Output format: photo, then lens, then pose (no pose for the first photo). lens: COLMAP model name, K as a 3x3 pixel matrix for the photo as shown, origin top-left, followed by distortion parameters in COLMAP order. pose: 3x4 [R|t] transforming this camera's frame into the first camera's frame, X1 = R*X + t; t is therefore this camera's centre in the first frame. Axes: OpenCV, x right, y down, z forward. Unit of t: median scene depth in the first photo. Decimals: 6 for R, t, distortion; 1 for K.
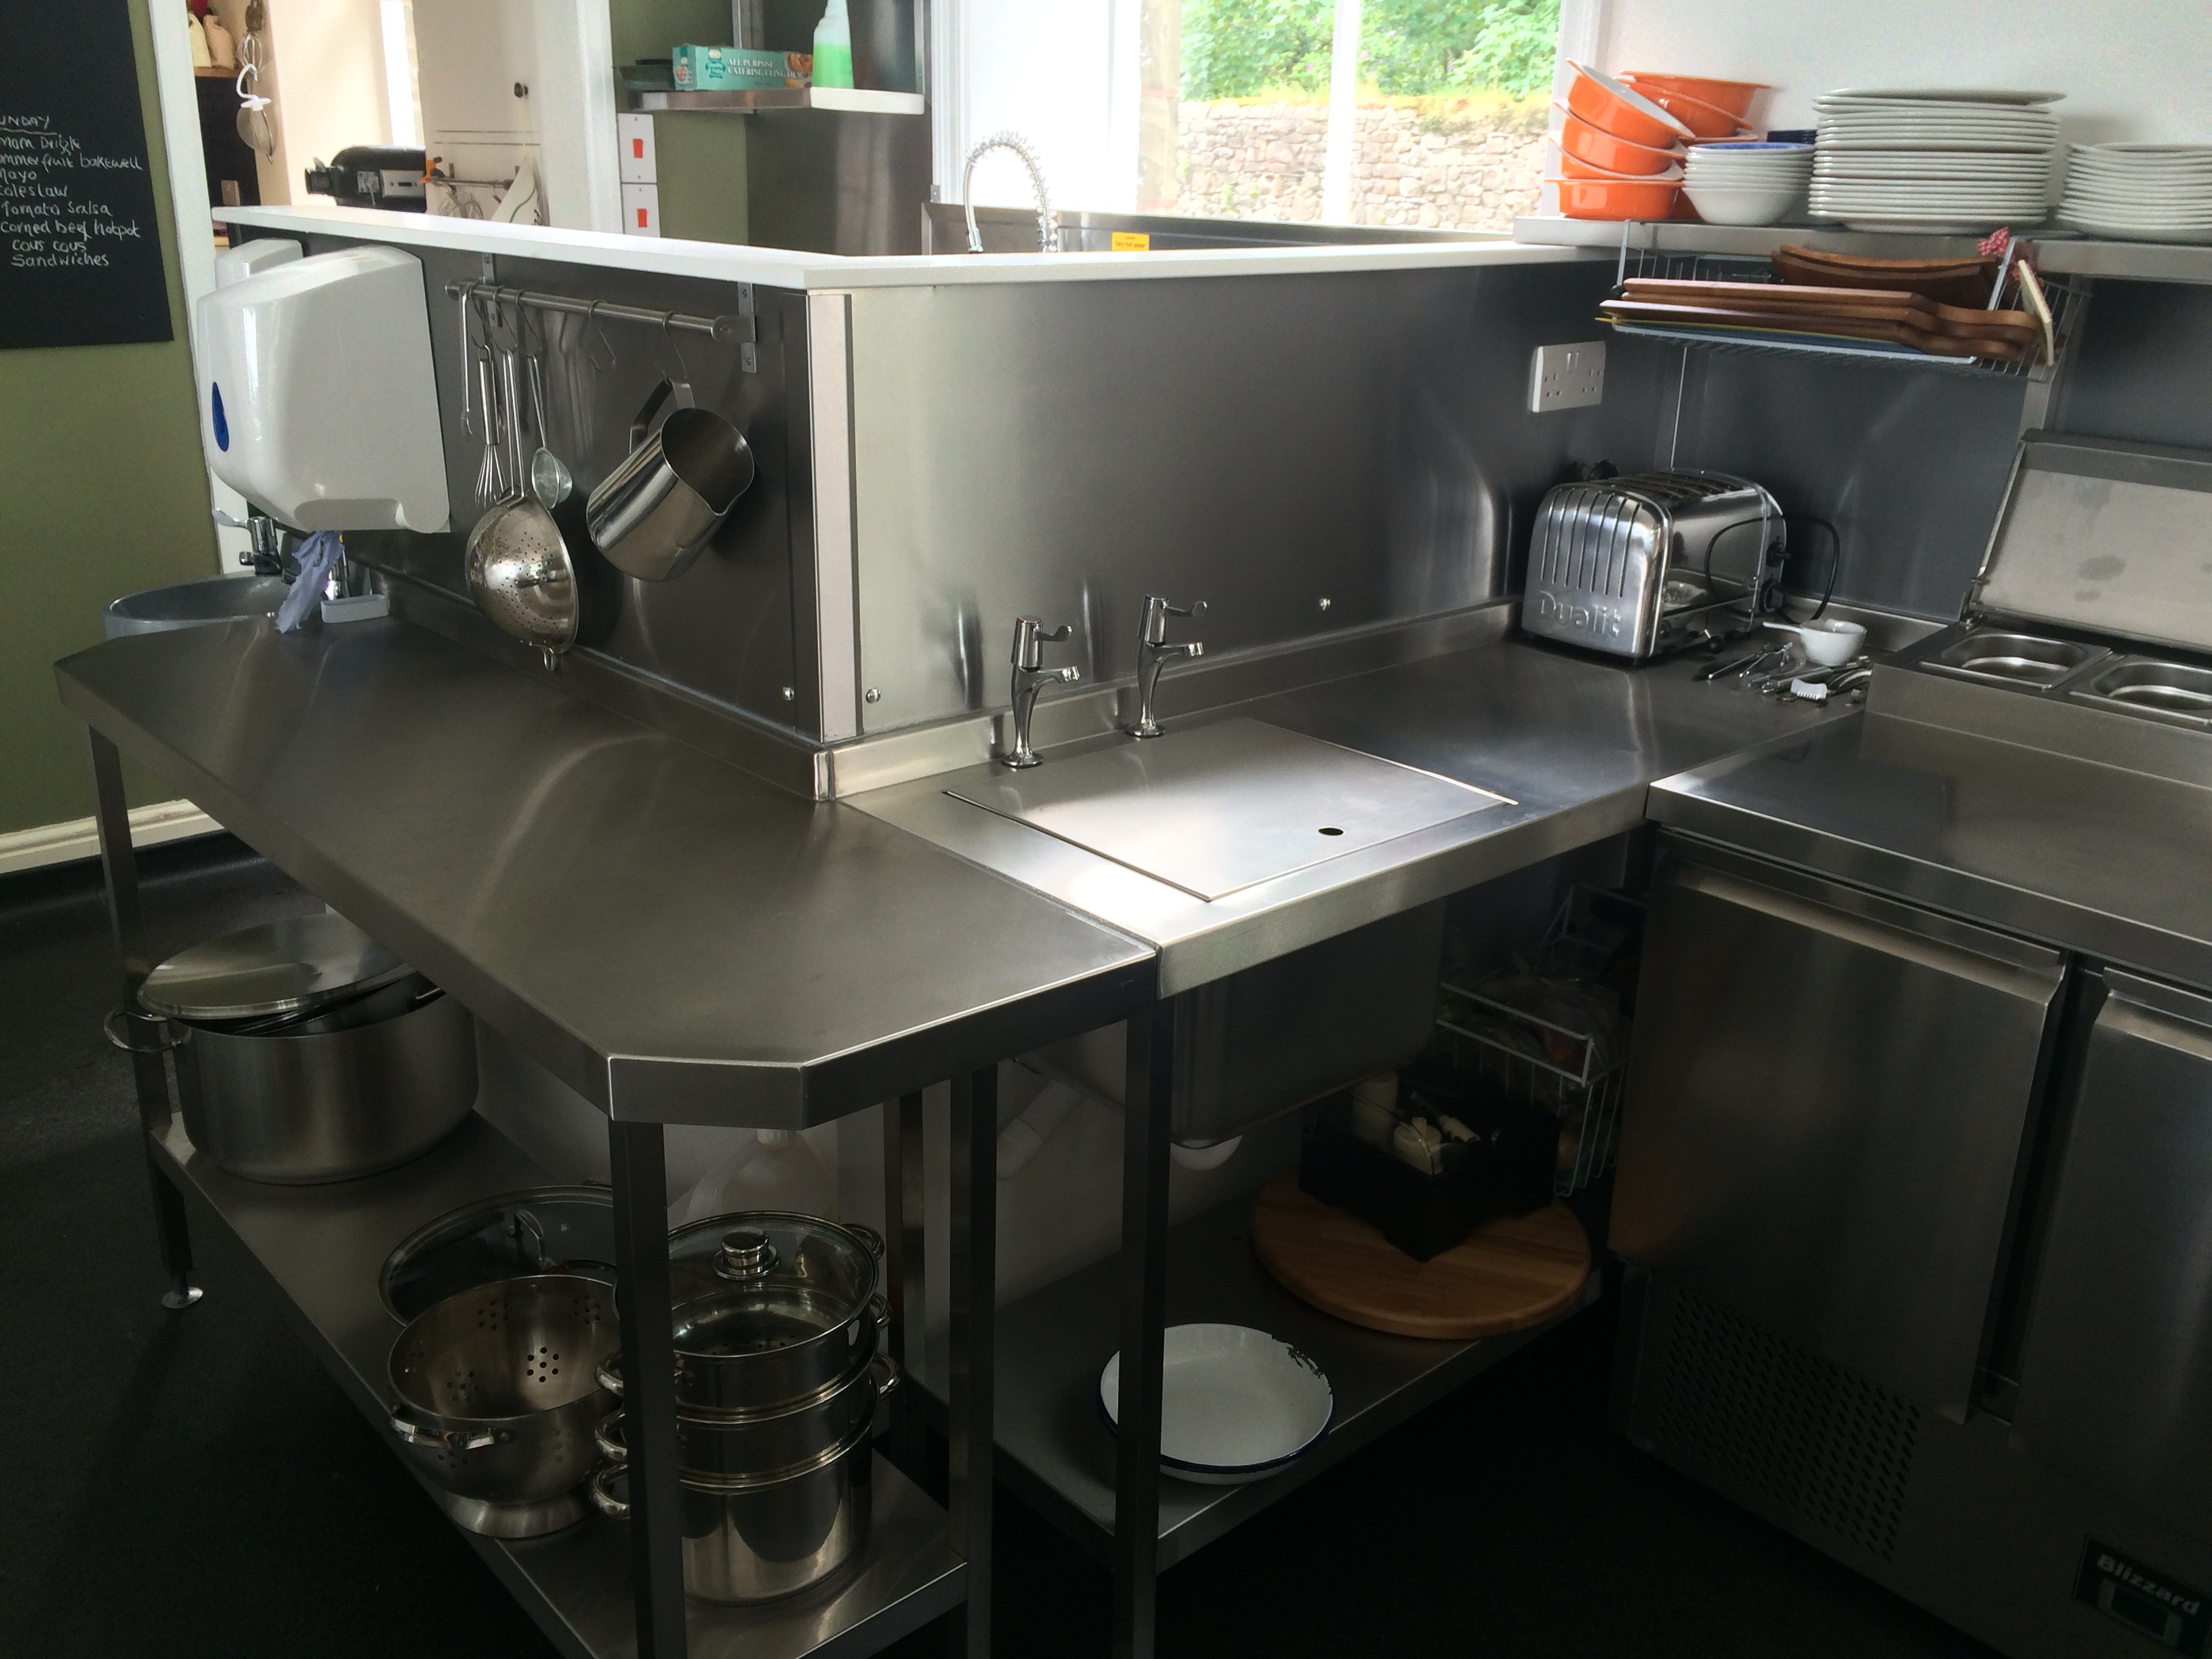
lens RADIAL K [[1910.2, 0, 1091.9], [0, 1910.2, 837.3], [0, 0, 1]] dist [0.076528, -0.097750]
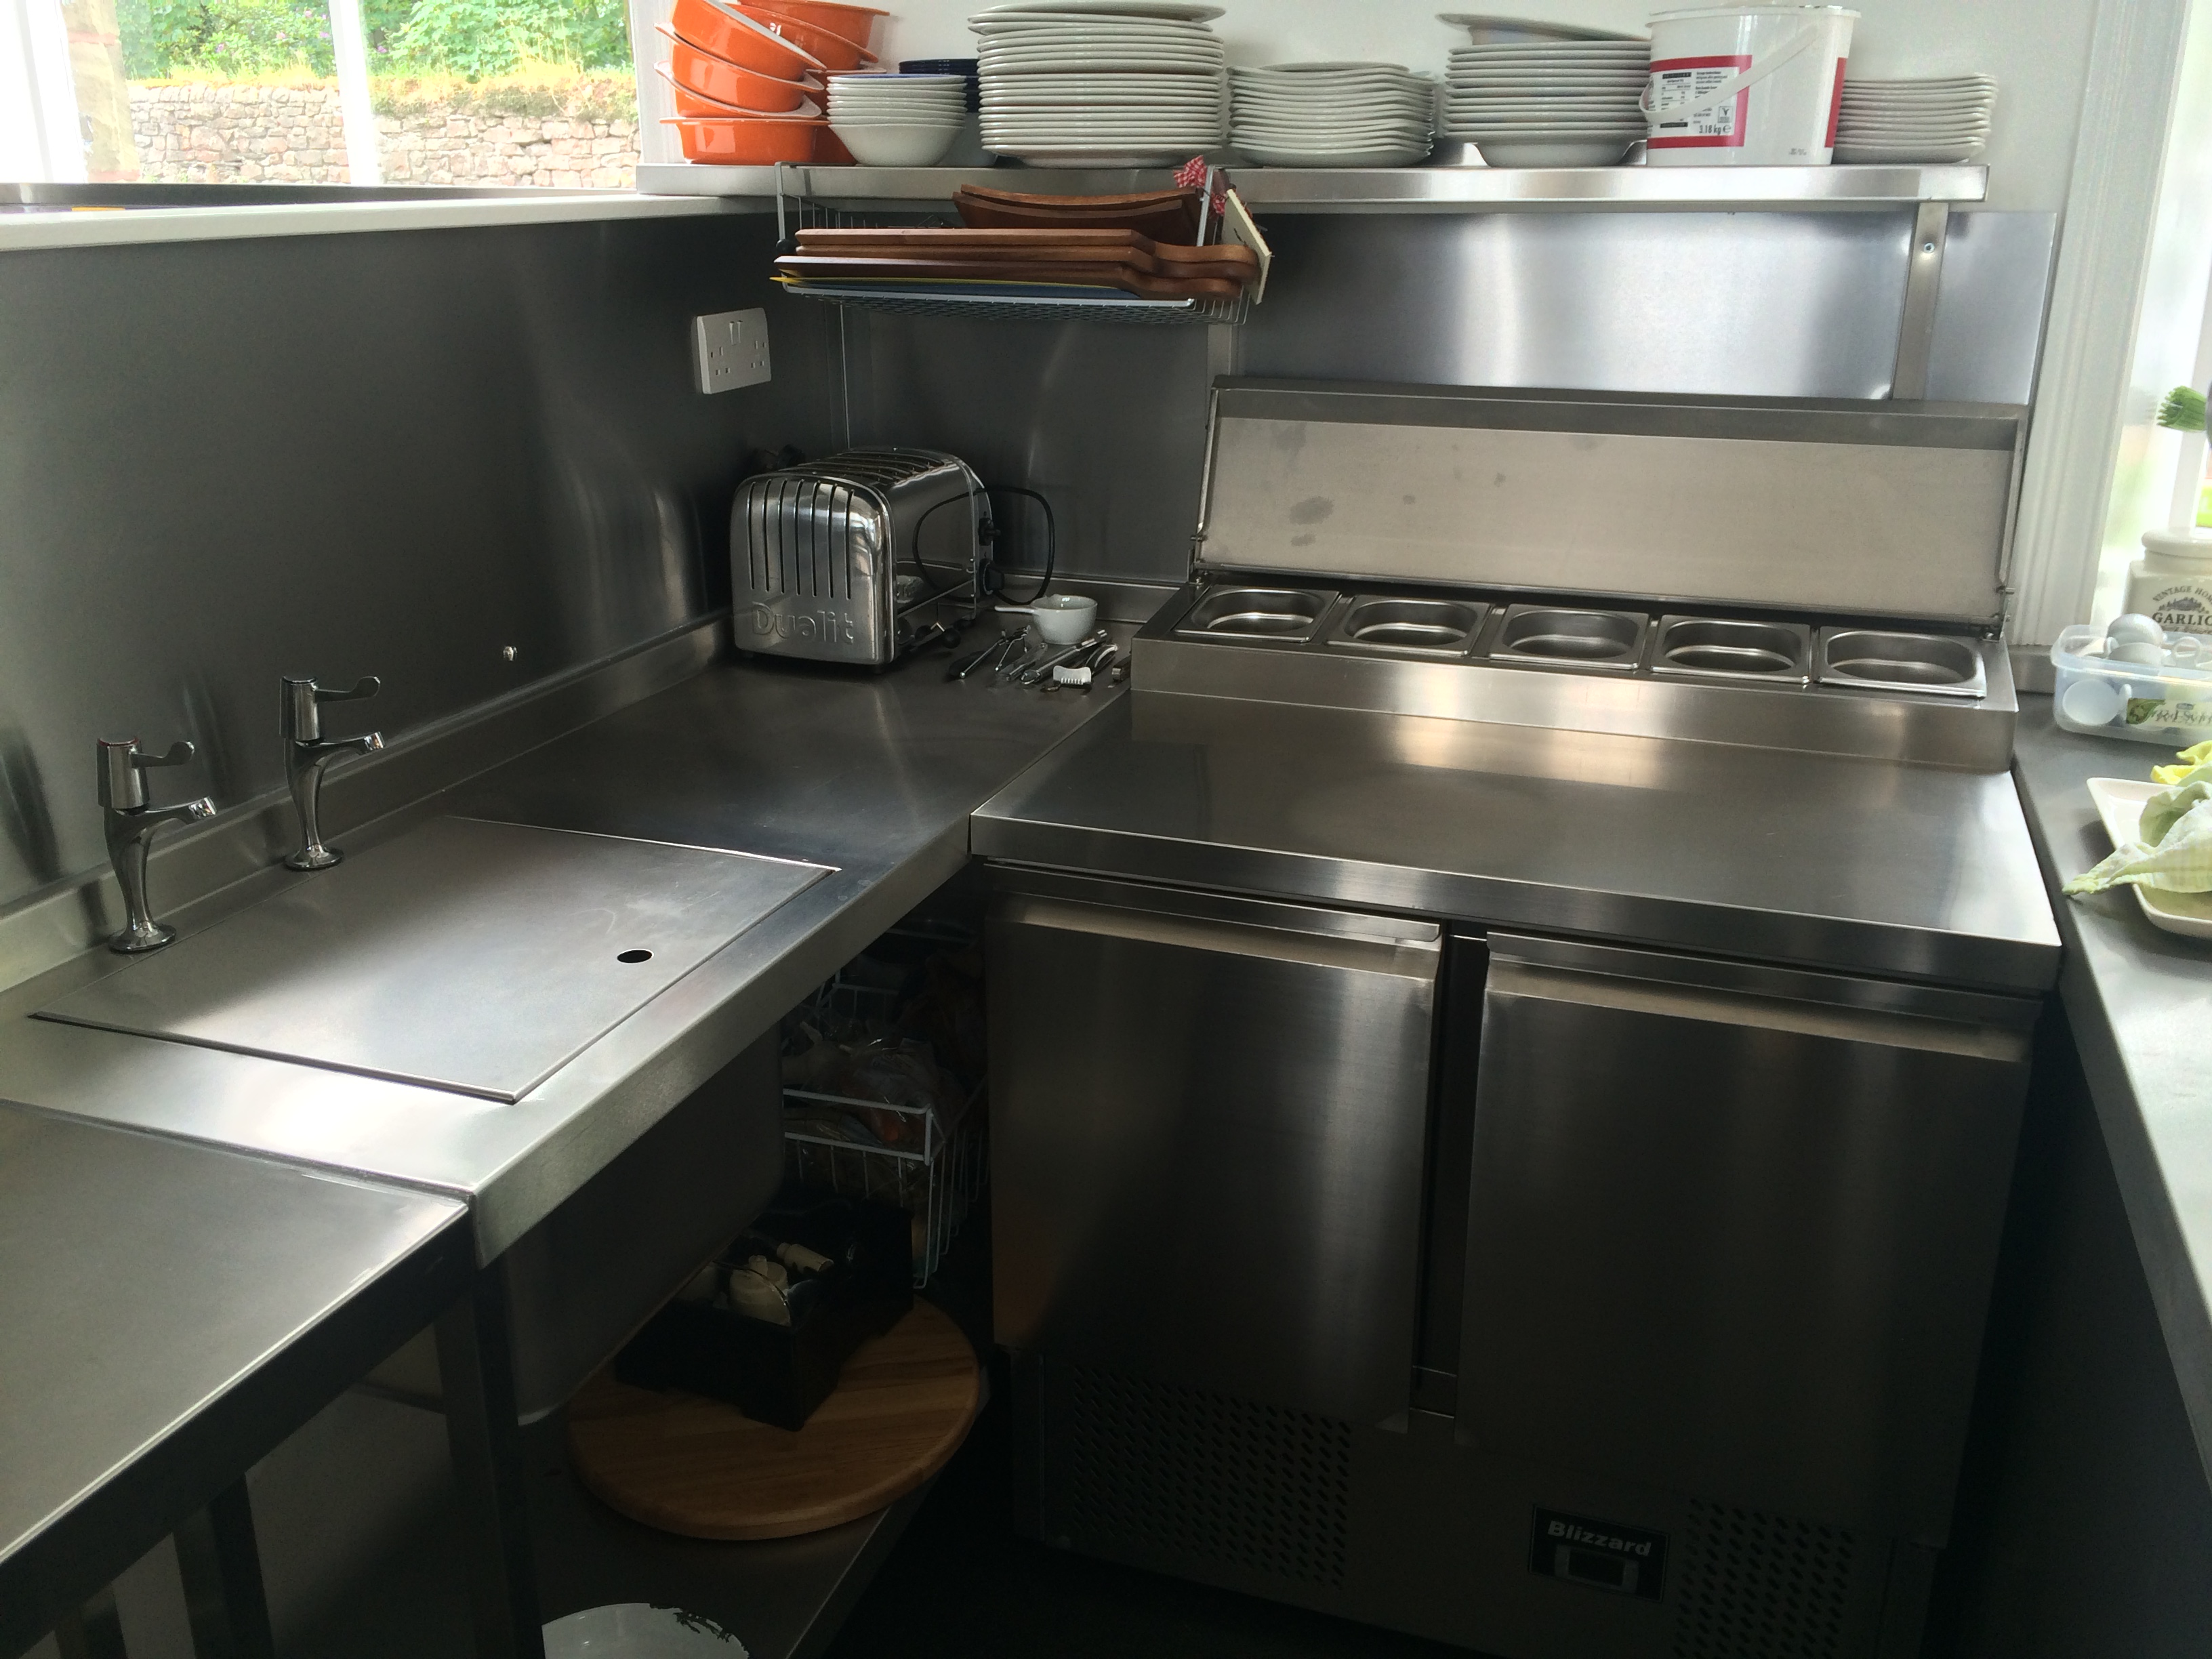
lens RADIAL K [[1910.2, 0, 1102.5], [0, 1910.2, 829.8], [0, 0, 1]] dist [0.076528, -0.097750]
pose [[0.871216, -0.180990, 0.456317, -0.041988], [0.180458, 0.982545, 0.045172, -0.043796], [-0.456528, 0.042991, 0.888670, 0.197137]]
